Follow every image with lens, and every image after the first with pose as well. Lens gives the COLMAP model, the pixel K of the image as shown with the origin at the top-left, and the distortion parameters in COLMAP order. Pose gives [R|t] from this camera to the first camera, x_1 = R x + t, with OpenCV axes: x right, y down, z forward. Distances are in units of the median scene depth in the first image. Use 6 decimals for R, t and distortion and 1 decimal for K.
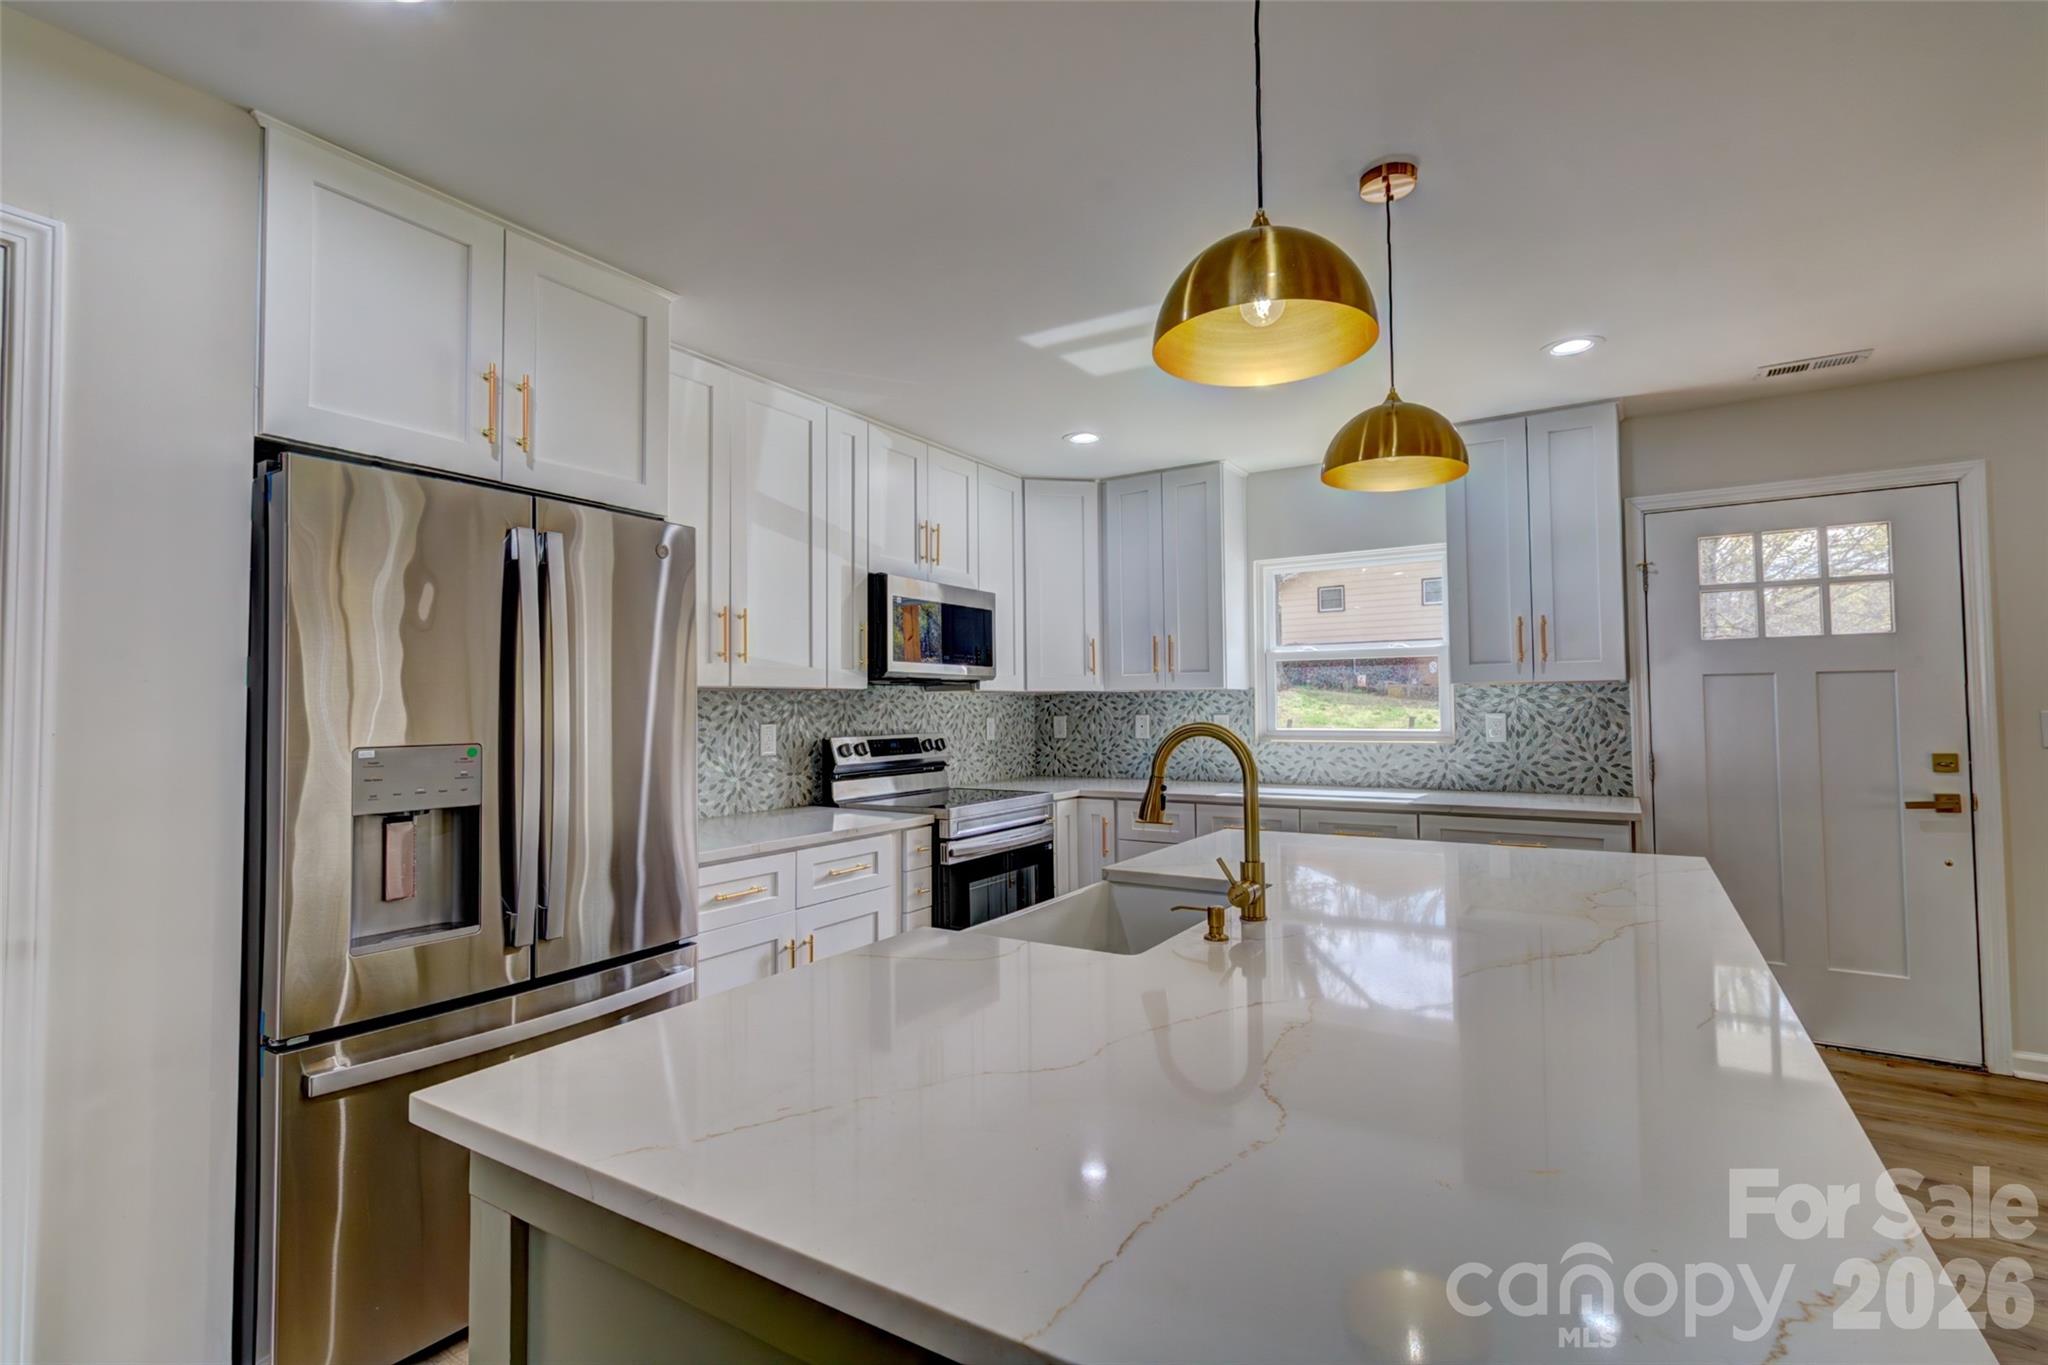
lens RADIAL K [[953.2, 0, 1023.0], [0, 953.2, 685.1], [0, 0, 1]] dist [0.005476, 0.001105]
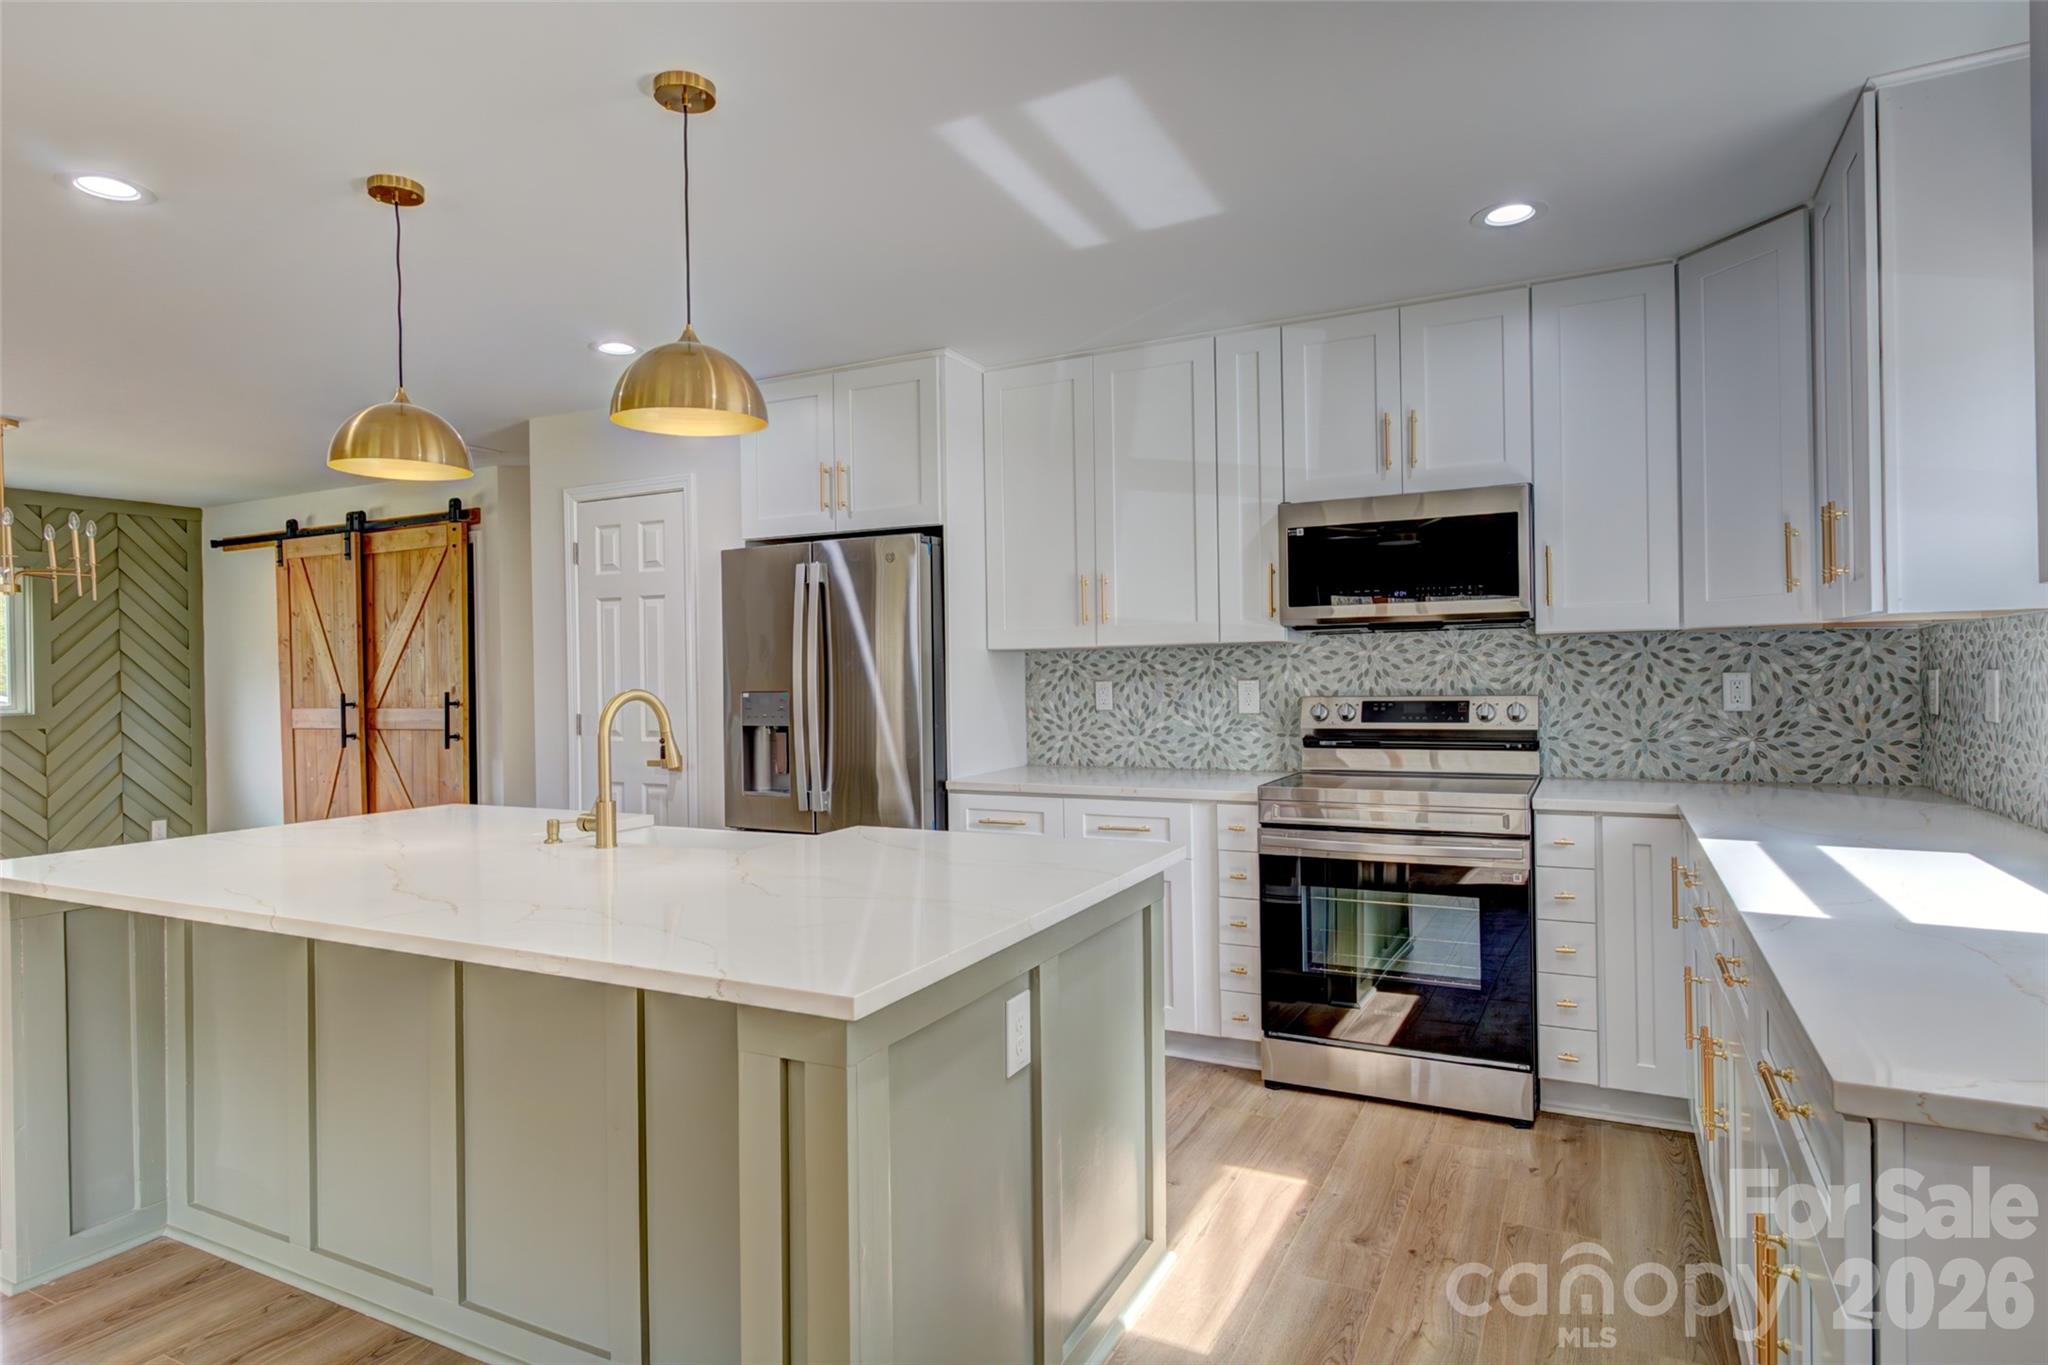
lens RADIAL K [[1096.3, 0, 1019.1], [0, 1096.3, 675.2], [0, 0, 1]] dist [-0.003993, -0.000271]
pose [[0.072890, 0.006044, -0.997322, 0.791250], [0.038787, 0.999208, 0.008890, 0.017035], [0.996585, -0.039331, 0.072598, 0.679485]]
